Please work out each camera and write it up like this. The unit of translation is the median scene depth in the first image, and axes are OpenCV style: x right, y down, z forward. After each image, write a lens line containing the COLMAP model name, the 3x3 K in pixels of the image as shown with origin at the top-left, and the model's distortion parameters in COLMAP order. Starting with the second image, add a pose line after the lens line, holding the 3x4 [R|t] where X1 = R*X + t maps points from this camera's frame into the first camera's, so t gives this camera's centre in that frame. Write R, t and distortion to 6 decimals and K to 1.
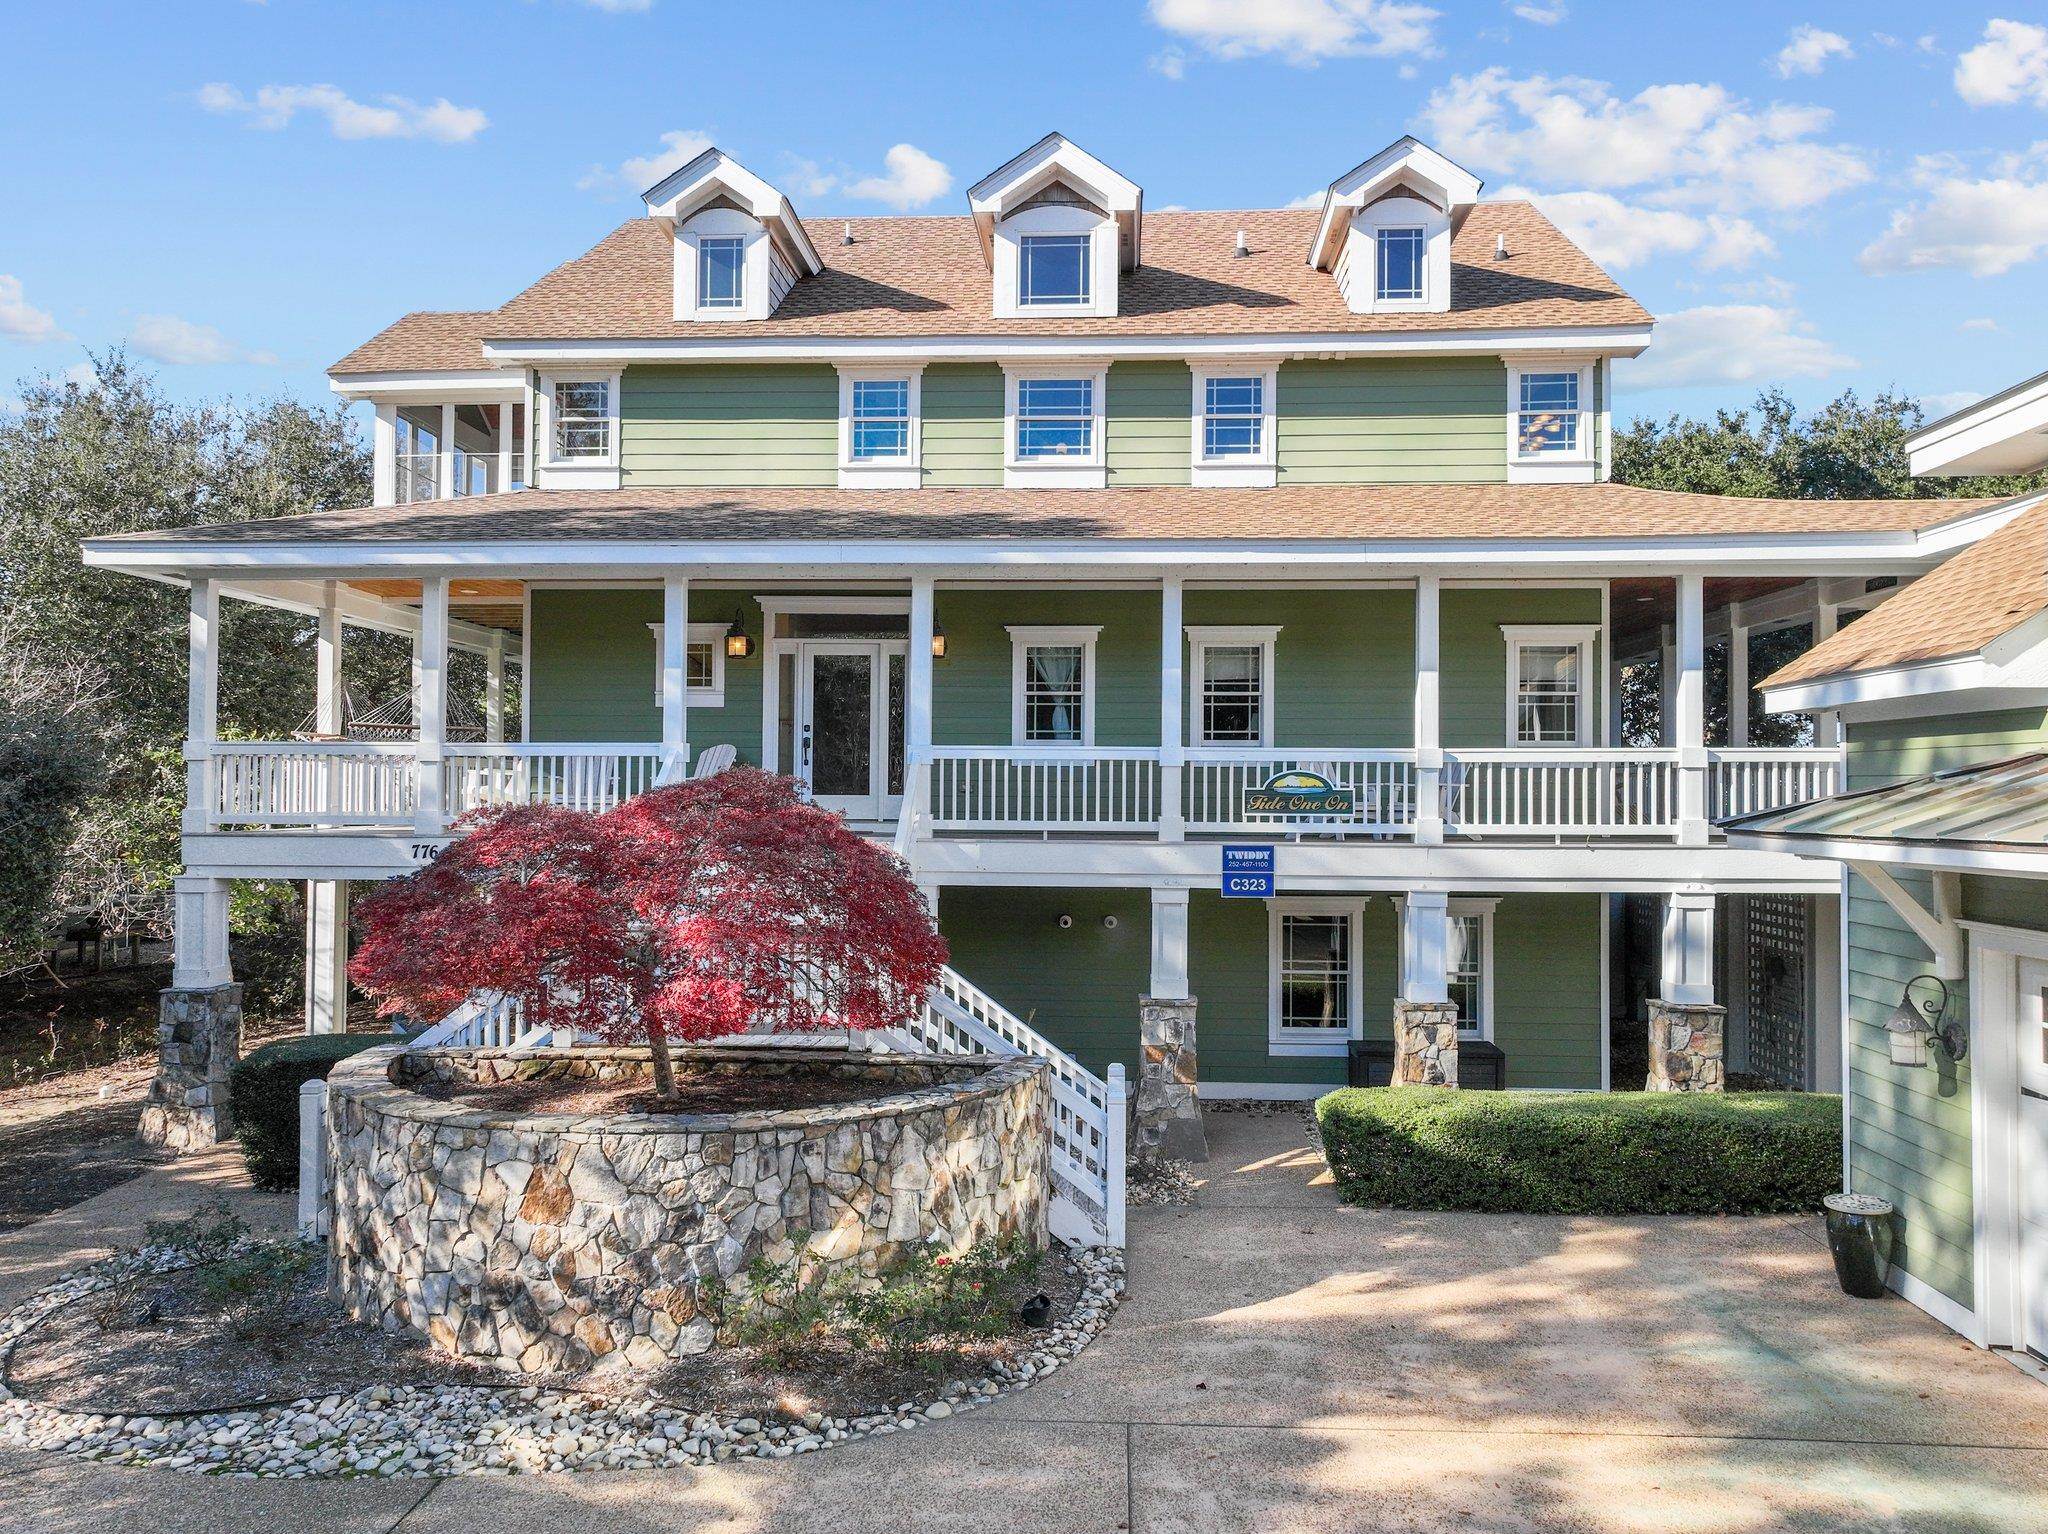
lens RADIAL K [[1468.1, 0, 1037.4], [0, 1468.1, 763.3], [0, 0, 1]] dist [-0.002157, 0.002451]
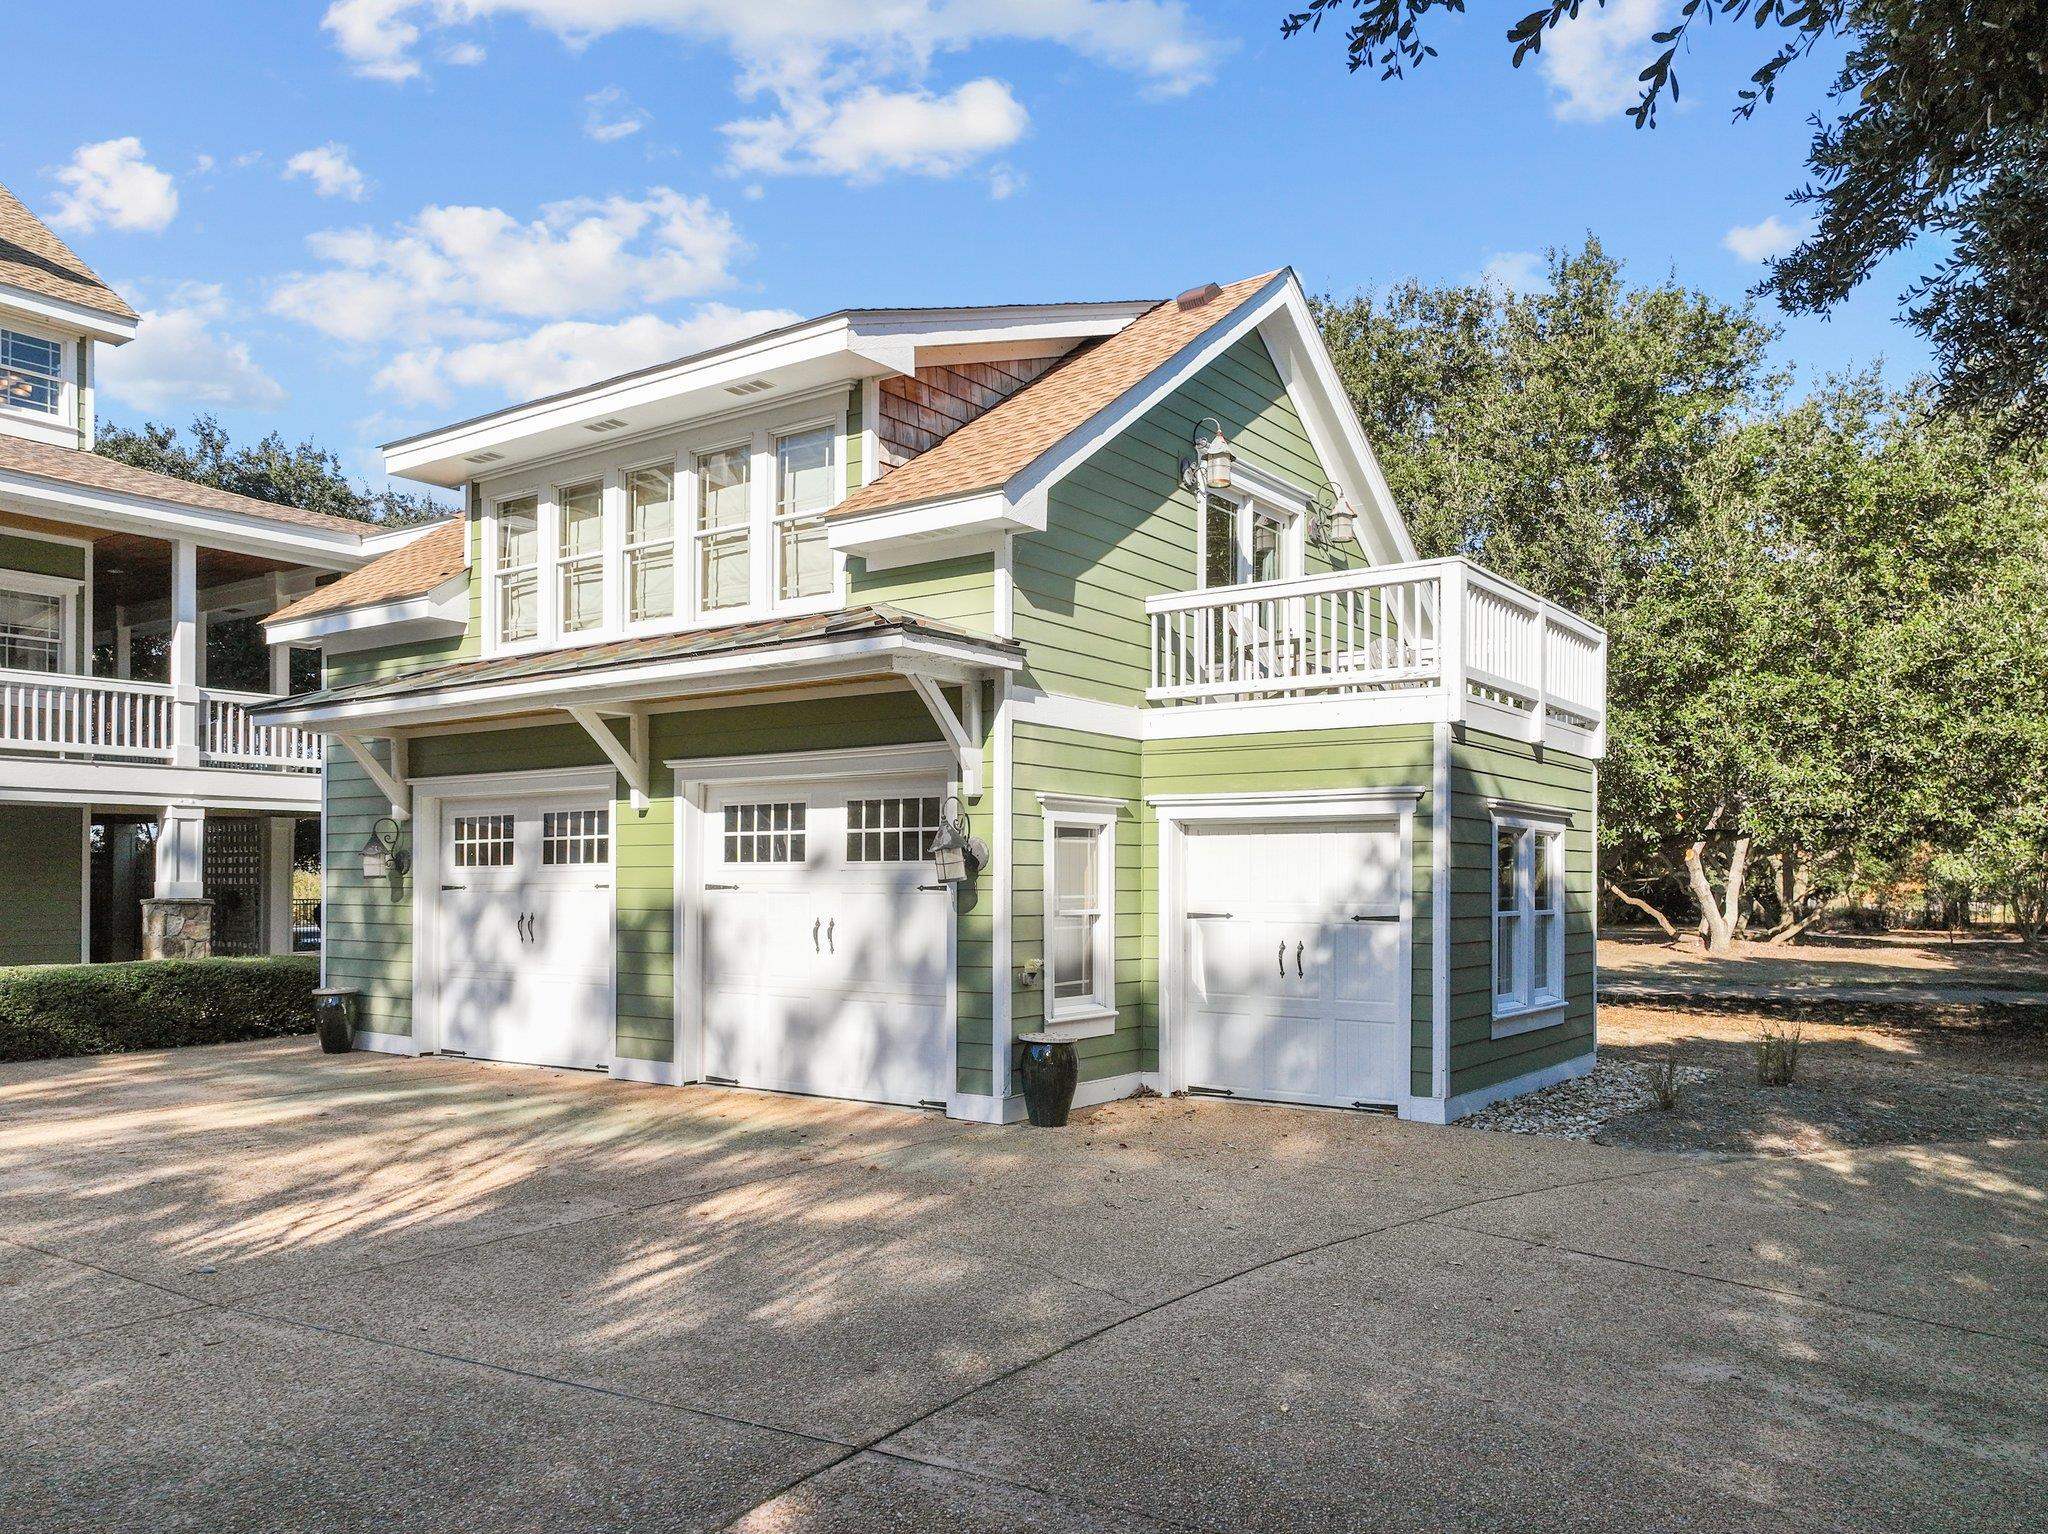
lens RADIAL K [[1491.1, 0, 1030.2], [0, 1491.1, 876.3], [0, 0, 1]] dist [0.007006, 0.006722]
pose [[0.538096, -0.005204, 0.842867, -0.216345], [-0.017051, 0.999709, 0.017058, 0.113528], [-0.842711, -0.023551, 0.537851, -0.247107]]
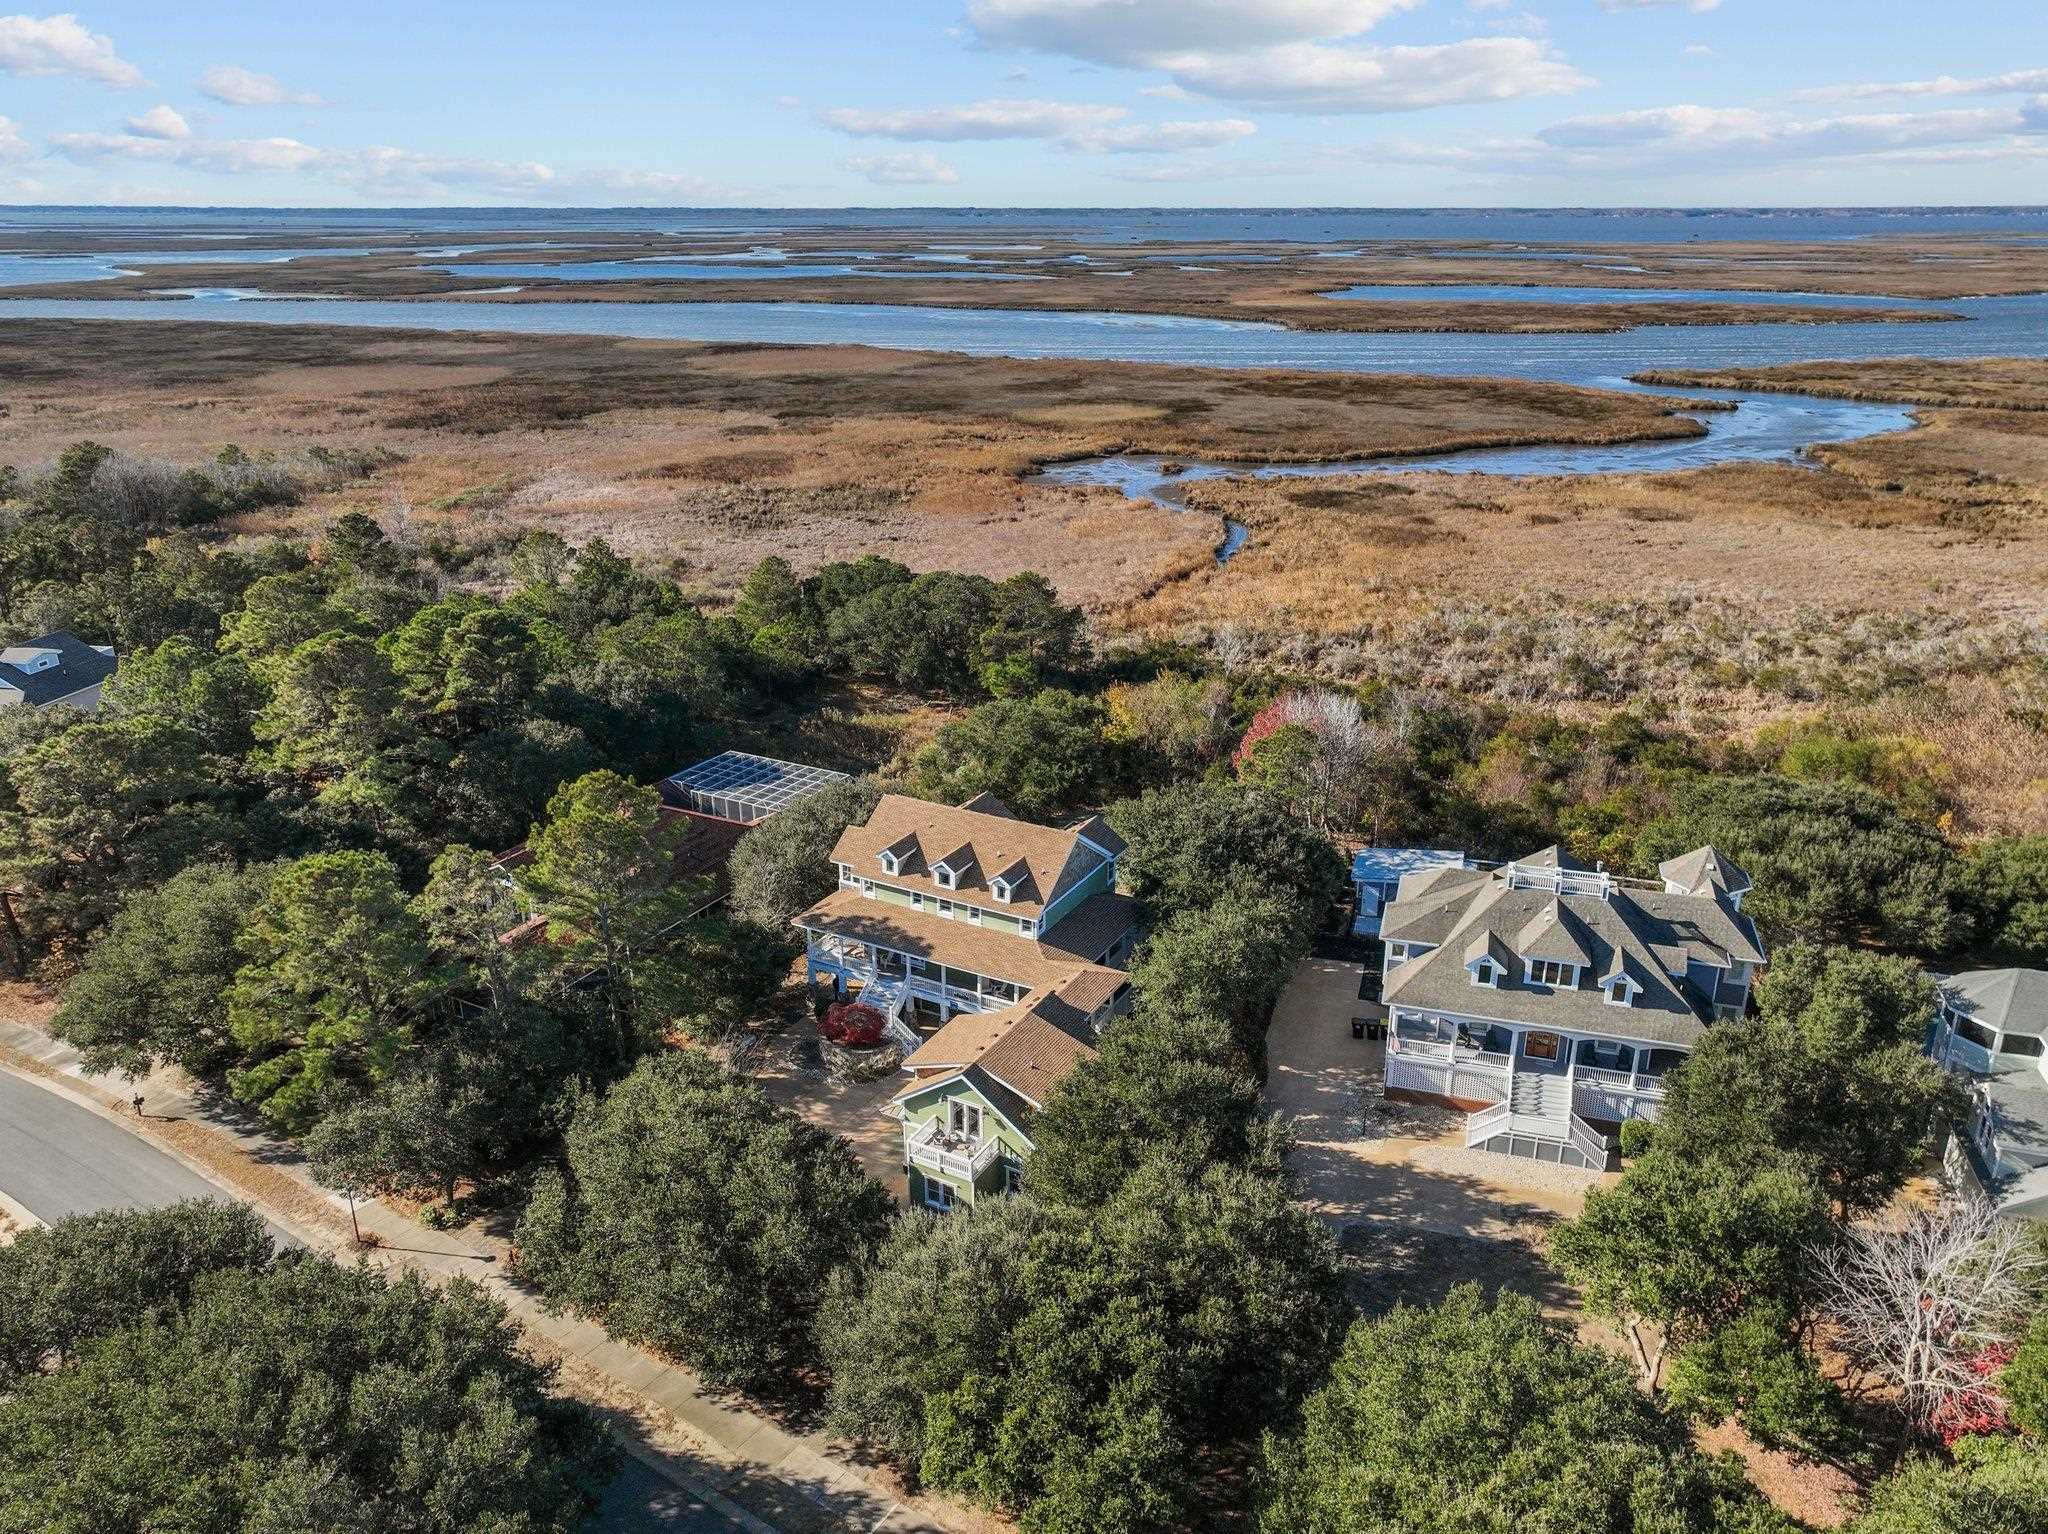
lens RADIAL K [[1468.1, 0, 1037.4], [0, 1468.1, 763.3], [0, 0, 1]] dist [-0.002157, 0.002451]
pose [[0.902893, 0.142407, -0.405592, 2.852885], [0.013056, 0.934012, 0.357003, -3.116240], [0.429668, -0.327631, 0.841453, -3.746394]]
